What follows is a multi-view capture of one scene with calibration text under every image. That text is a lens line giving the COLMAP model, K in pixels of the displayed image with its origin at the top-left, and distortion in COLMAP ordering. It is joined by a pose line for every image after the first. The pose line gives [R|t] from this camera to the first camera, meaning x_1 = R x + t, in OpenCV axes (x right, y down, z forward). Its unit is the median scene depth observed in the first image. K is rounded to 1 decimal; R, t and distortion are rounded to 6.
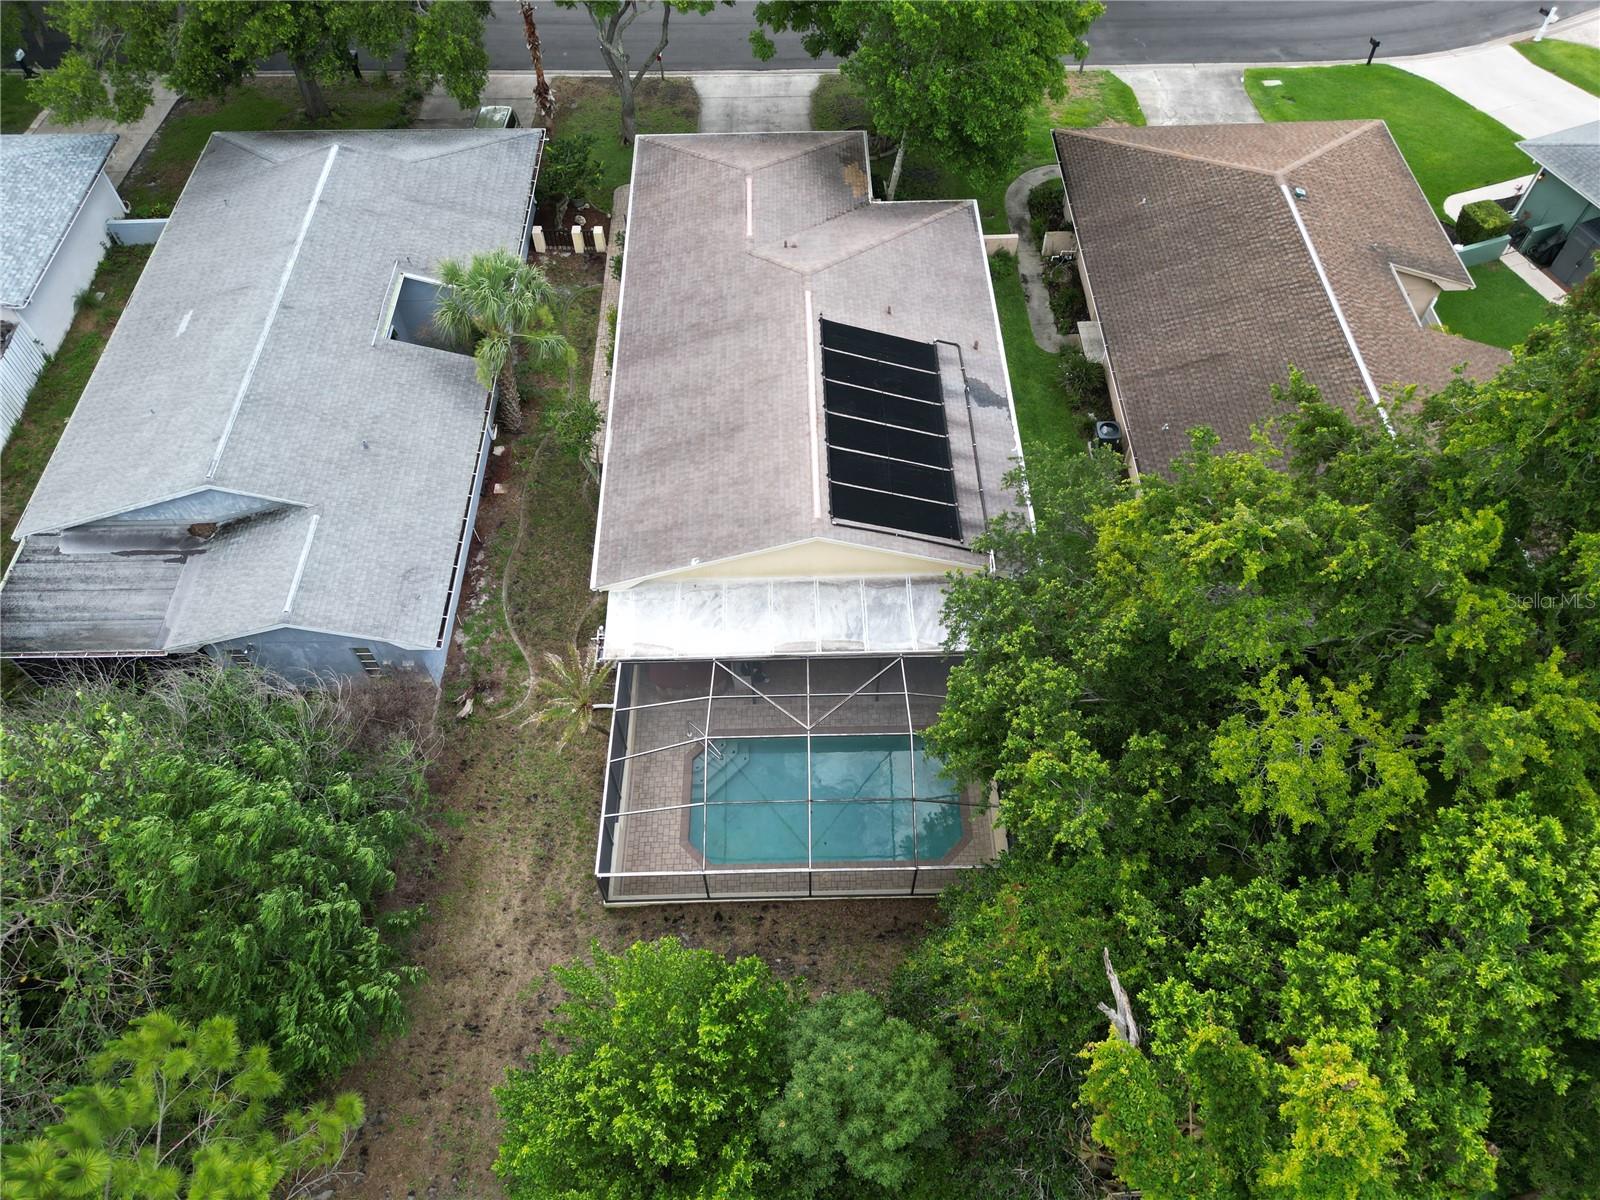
lens RADIAL K [[1135.0, 0, 800.0], [0, 1135.0, 600.0], [0, 0, 1]] dist [0.031492, -0.002676]
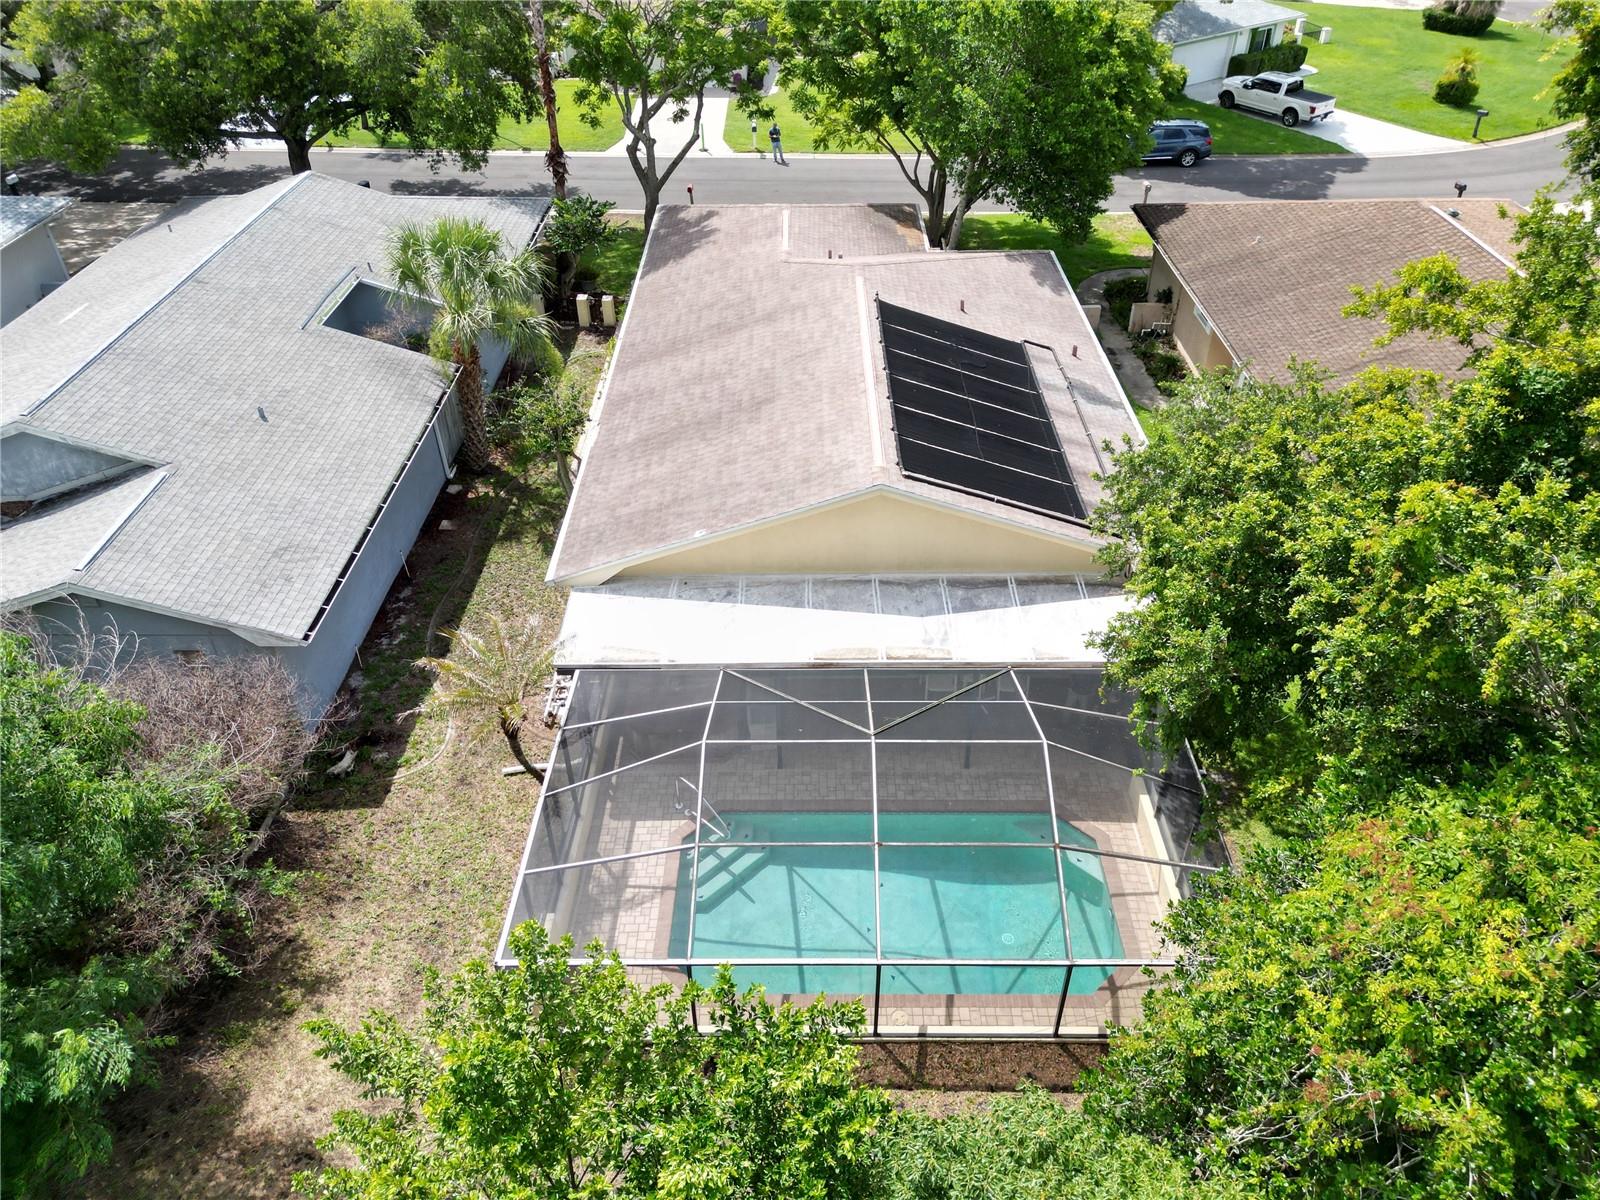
lens RADIAL K [[1135.0, 0, 800.0], [0, 1135.0, 600.0], [0, 0, 1]] dist [0.031492, -0.002676]
pose [[0.999722, 0.015283, -0.017928, -0.017665], [-0.019900, 0.955134, -0.295504, 0.186601], [0.012607, 0.295778, 0.955173, 0.328610]]
